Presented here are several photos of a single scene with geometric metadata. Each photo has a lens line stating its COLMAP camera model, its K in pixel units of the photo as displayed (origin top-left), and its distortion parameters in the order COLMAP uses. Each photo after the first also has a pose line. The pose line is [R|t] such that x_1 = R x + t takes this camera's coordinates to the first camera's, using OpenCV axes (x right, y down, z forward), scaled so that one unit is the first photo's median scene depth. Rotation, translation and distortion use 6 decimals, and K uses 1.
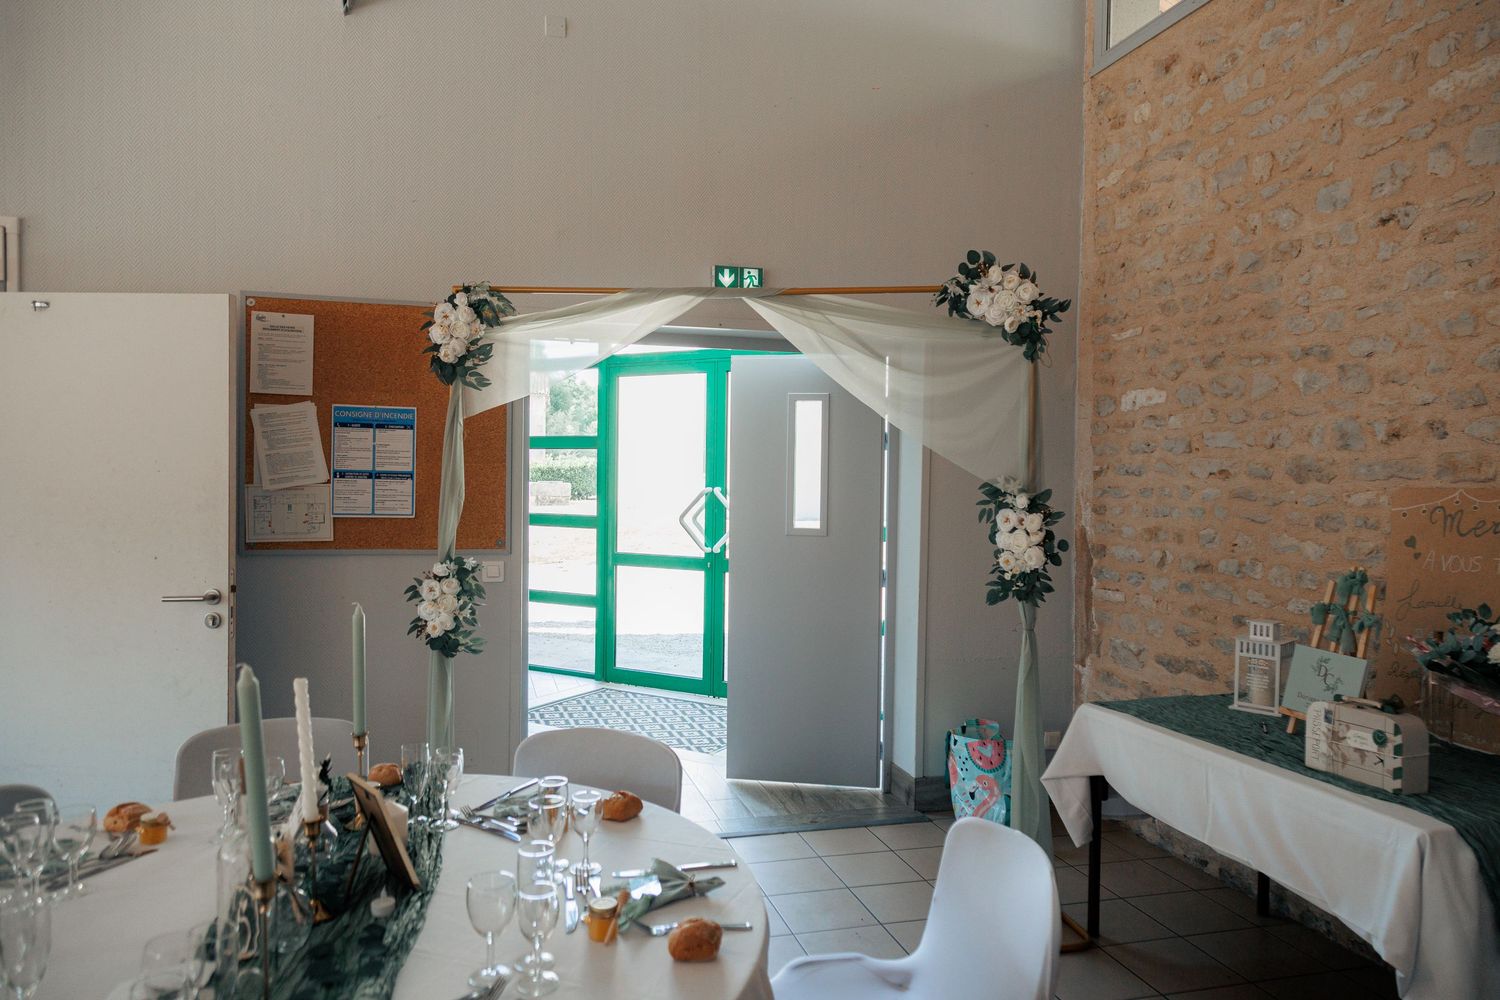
lens RADIAL K [[999.9, 0, 739.0], [0, 999.9, 499.3], [0, 0, 1]] dist [0.001348, 0.004100]
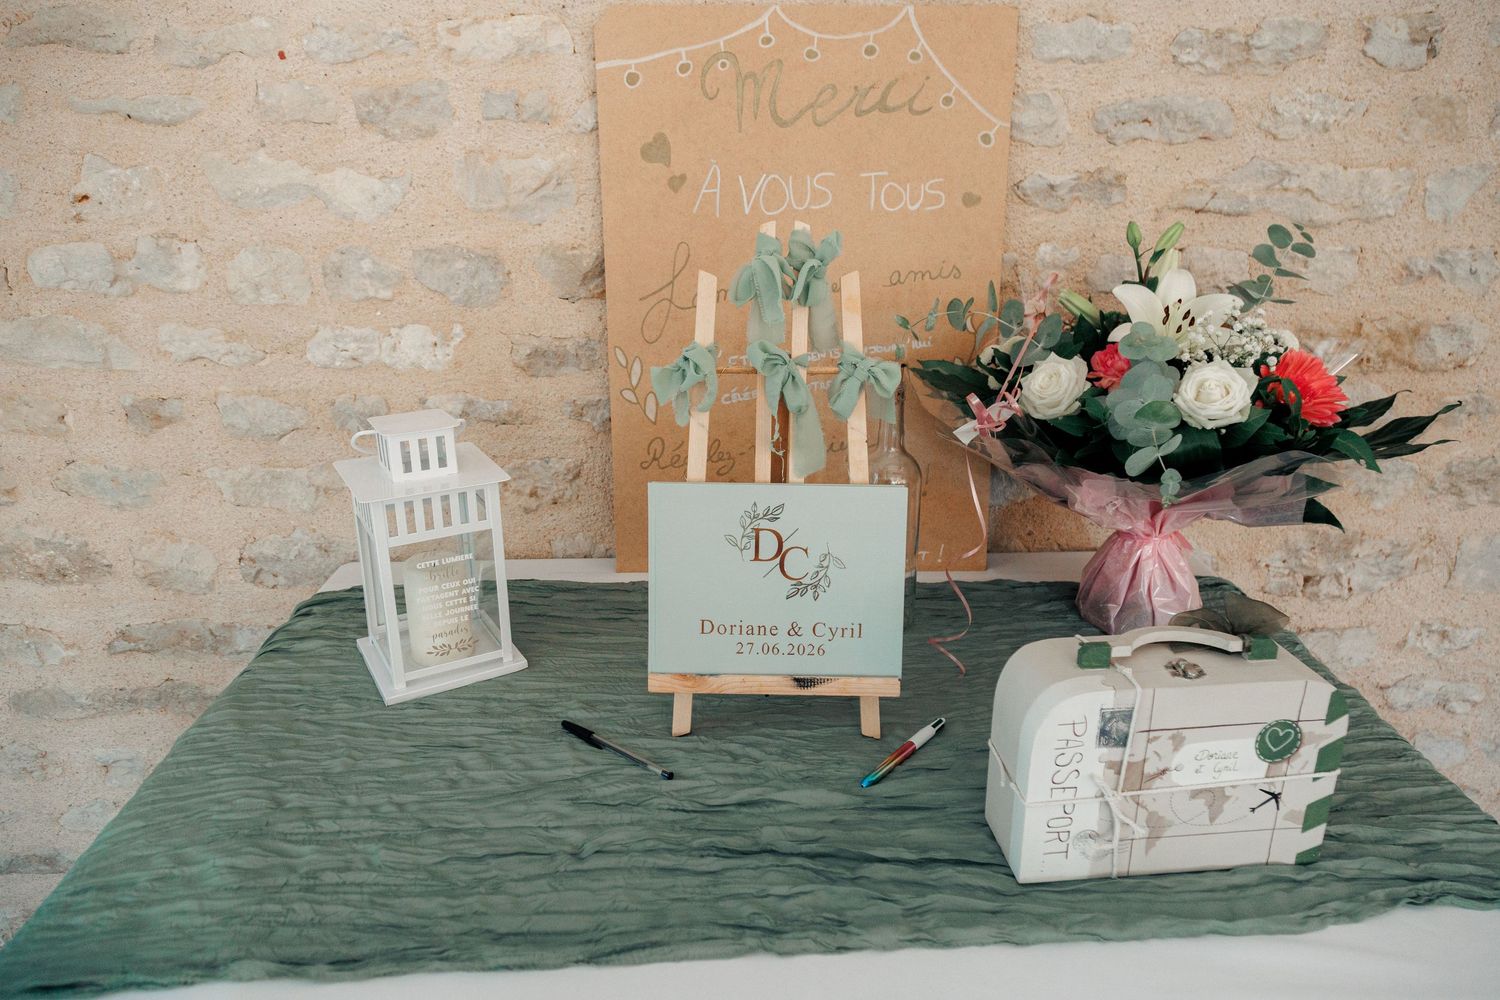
lens RADIAL K [[999.9, 0, 745.1], [0, 999.9, 506.8], [0, 0, 1]] dist [0.001348, 0.004100]
pose [[0.234598, -0.355536, 0.904742, 0.261380], [0.023787, 0.932537, 0.360290, 0.033272], [-0.971801, -0.063003, 0.227229, 0.887374]]
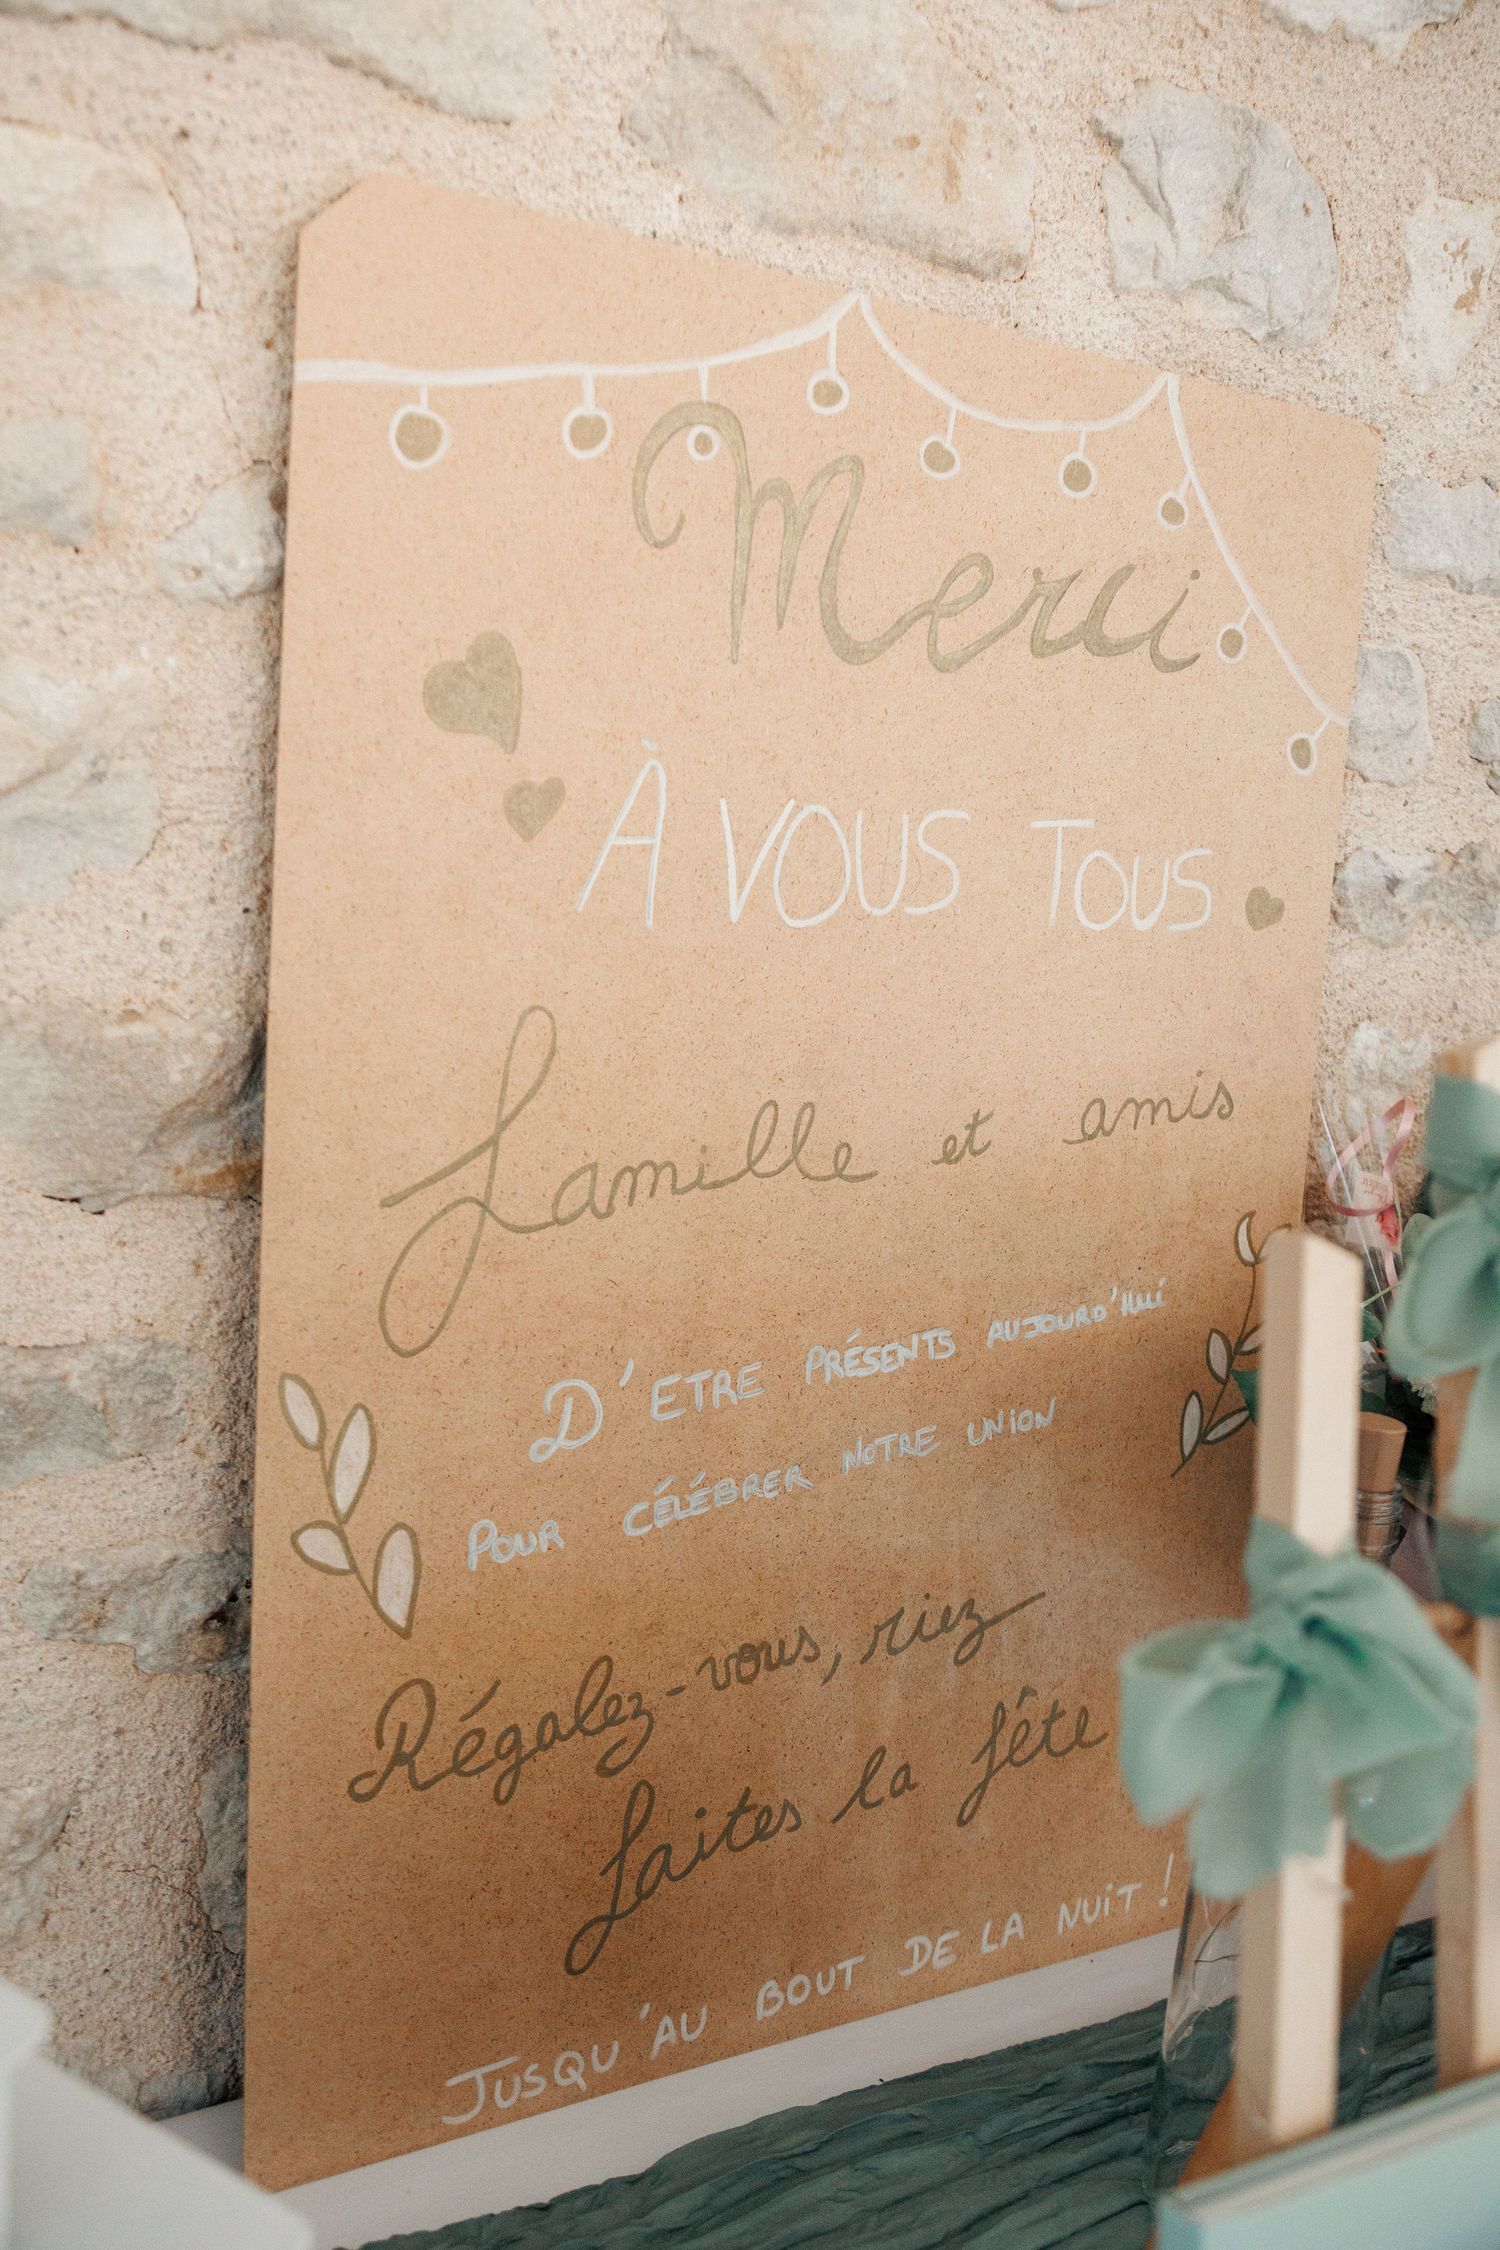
lens RADIAL K [[1951.2, 0, 746.1], [0, 1951.2, 1113.5], [0, 0, 1]] dist [-0.015612, -0.007189]
pose [[-0.275144, -0.238579, 0.931330, 0.451969], [-0.093749, 0.970761, 0.220984, 0.038613], [-0.956821, -0.026509, -0.289466, 1.065543]]
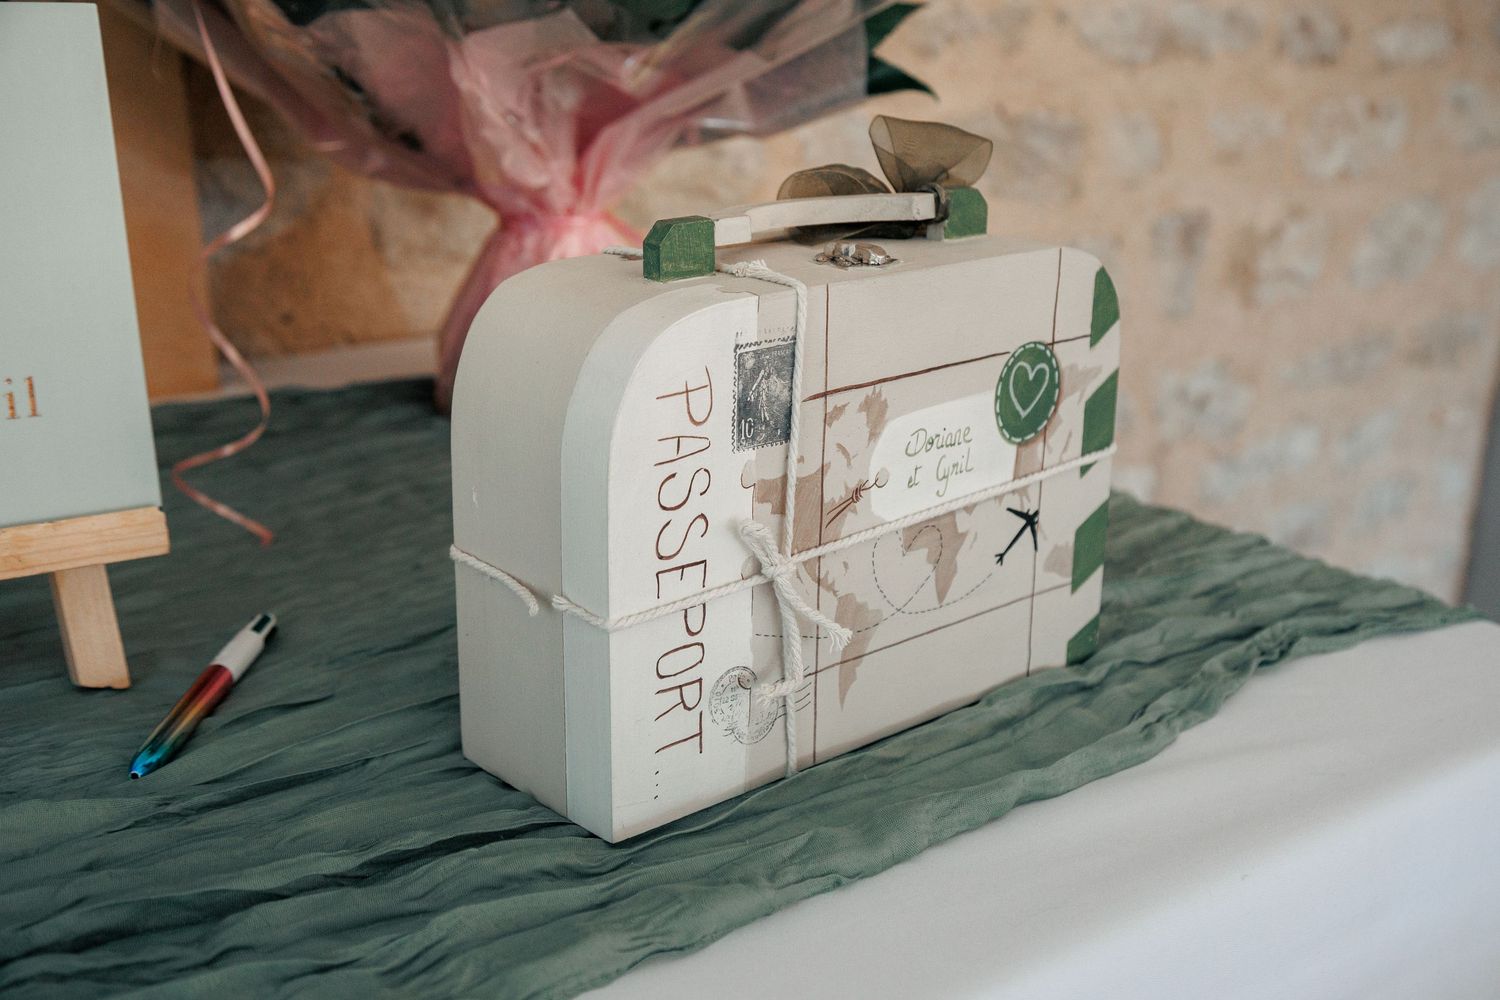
lens RADIAL K [[1824.8, 0, 747.4], [0, 1824.8, 494.6], [0, 0, 1]] dist [-0.003494, 0.000000]
pose [[-0.398622, -0.302822, 0.865679, 0.322667], [-0.020525, 0.946624, 0.321686, 0.129557], [-0.916886, 0.110463, -0.383561, 0.929914]]
